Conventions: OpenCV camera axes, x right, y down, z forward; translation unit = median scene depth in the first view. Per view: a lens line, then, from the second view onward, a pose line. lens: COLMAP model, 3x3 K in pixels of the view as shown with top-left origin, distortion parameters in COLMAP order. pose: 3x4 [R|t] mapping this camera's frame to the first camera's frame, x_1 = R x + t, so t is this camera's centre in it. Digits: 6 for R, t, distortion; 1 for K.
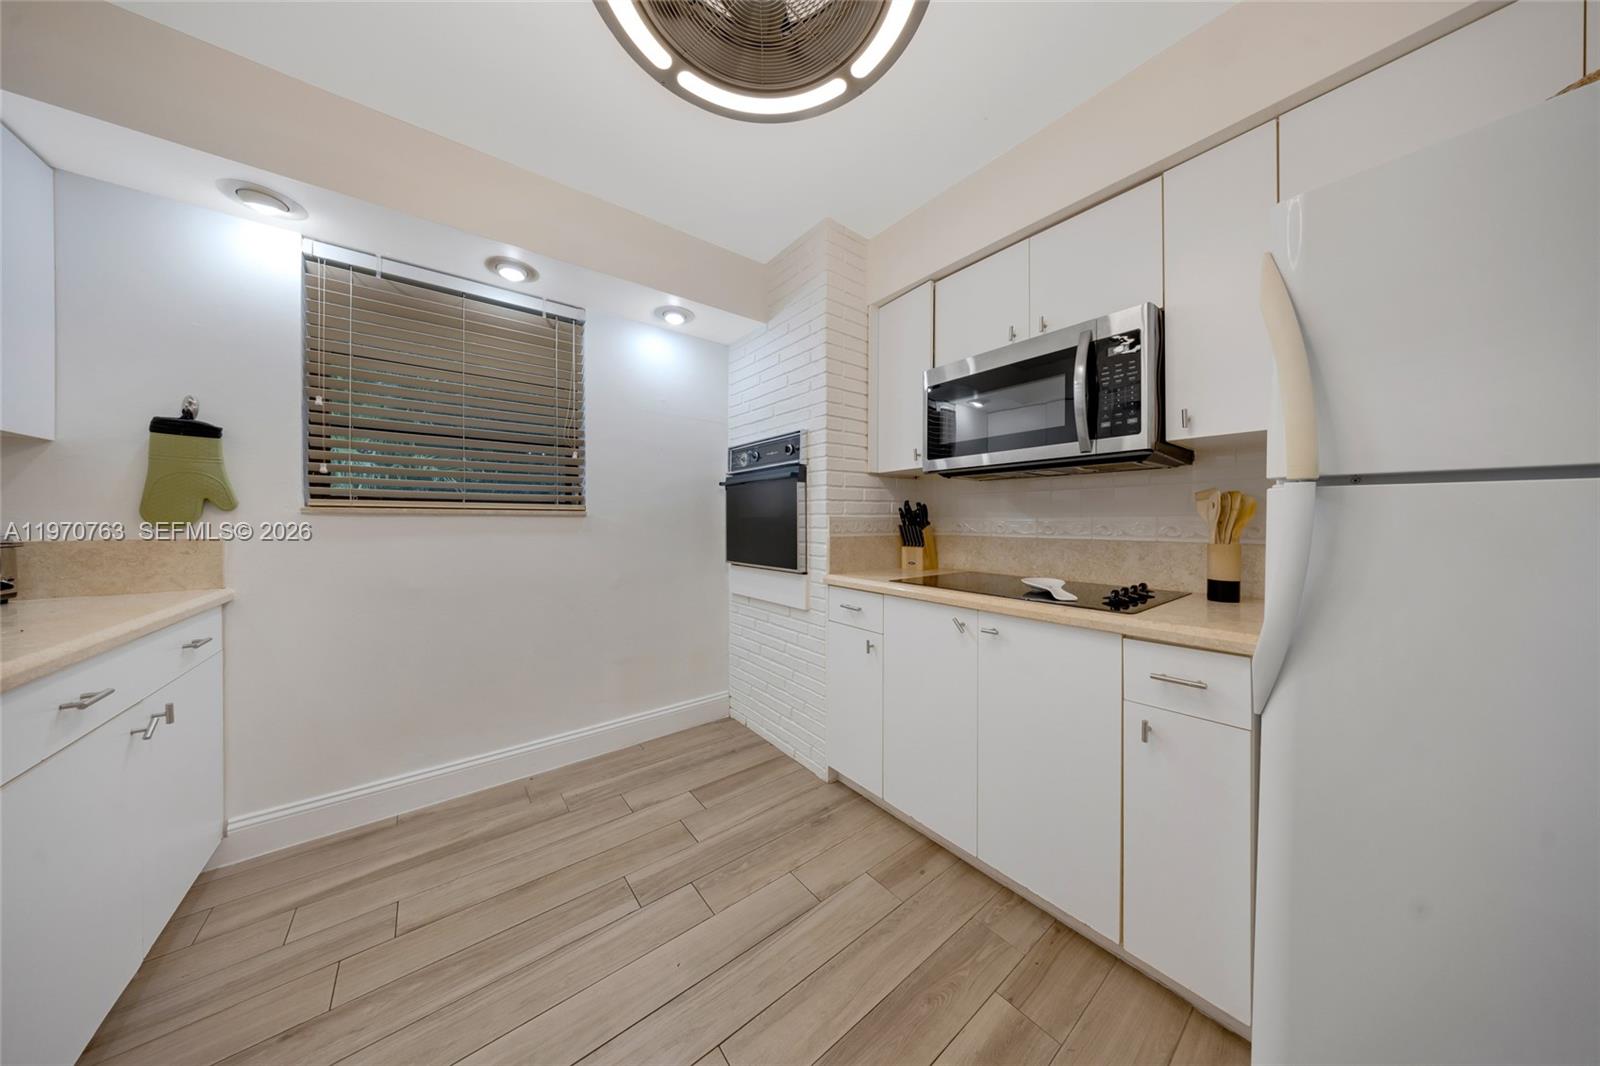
lens RADIAL K [[474.6, 0, 795.6], [0, 474.6, 522.8], [0, 0, 1]] dist [-0.002204, -0.000120]
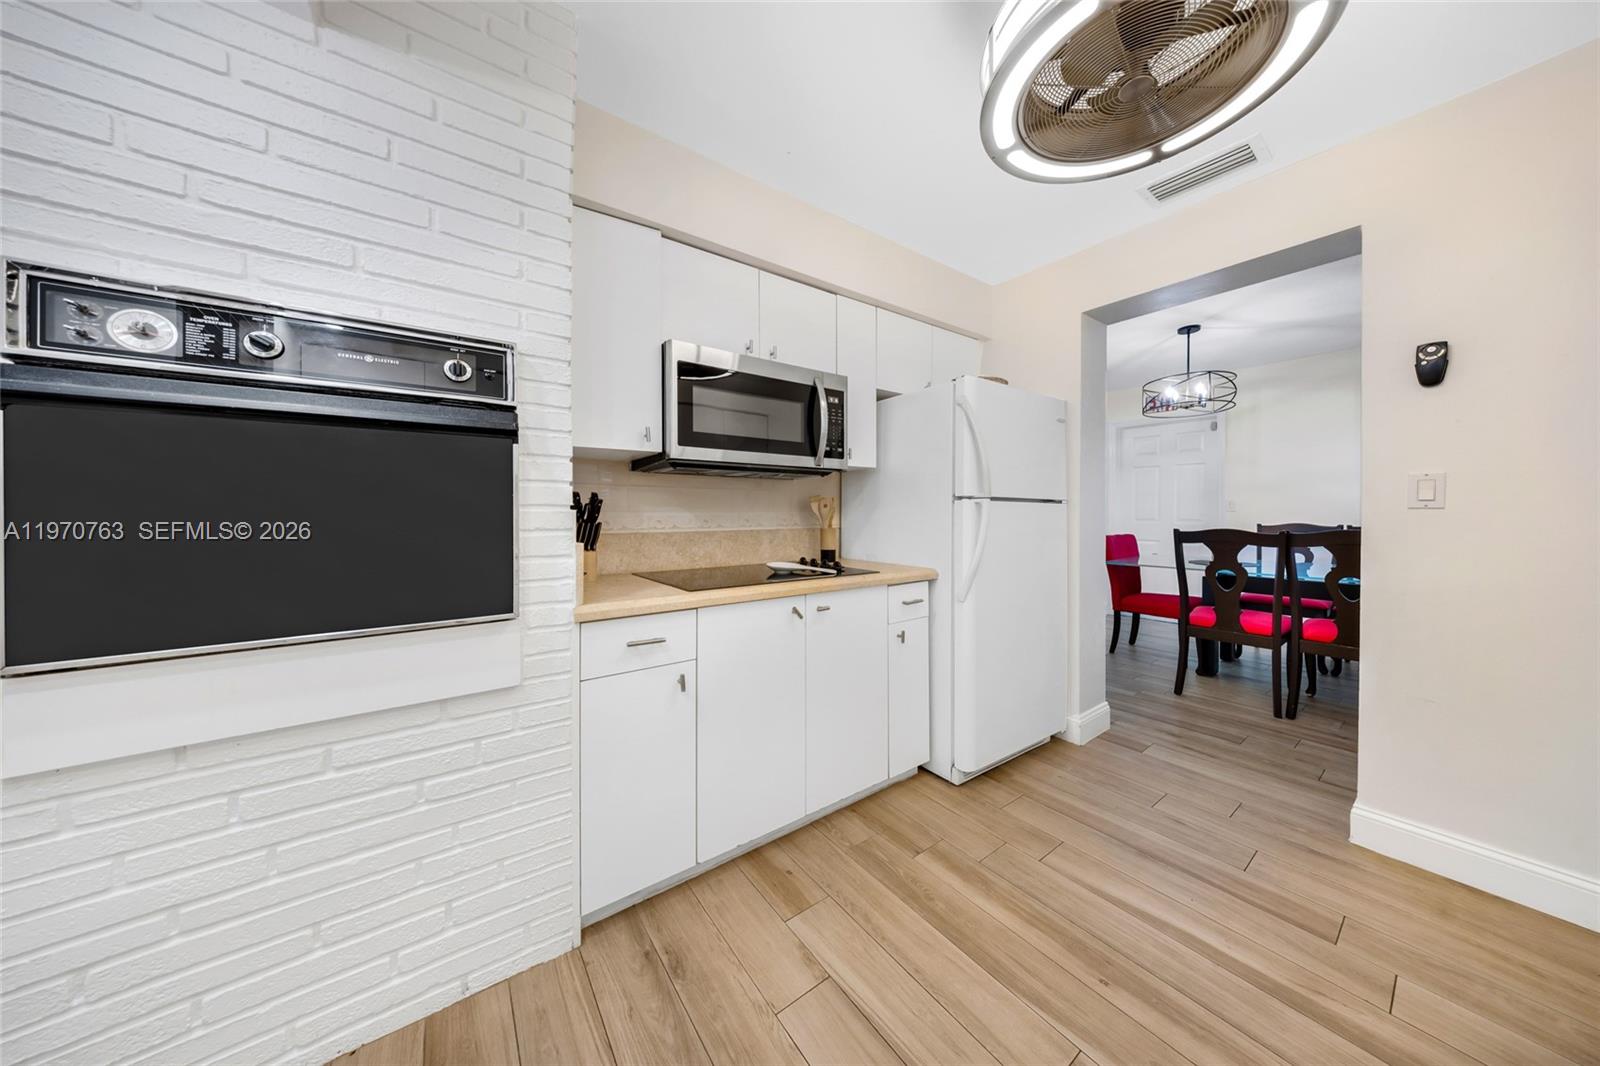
lens RADIAL K [[474.6, 0, 789.7], [0, 474.6, 517.9], [0, 0, 1]] dist [-0.002204, -0.000120]
pose [[0.050115, -0.010640, 0.998687, -0.602192], [0.008748, 0.999910, 0.010214, -0.008893], [-0.998705, 0.008225, 0.050204, 0.800693]]
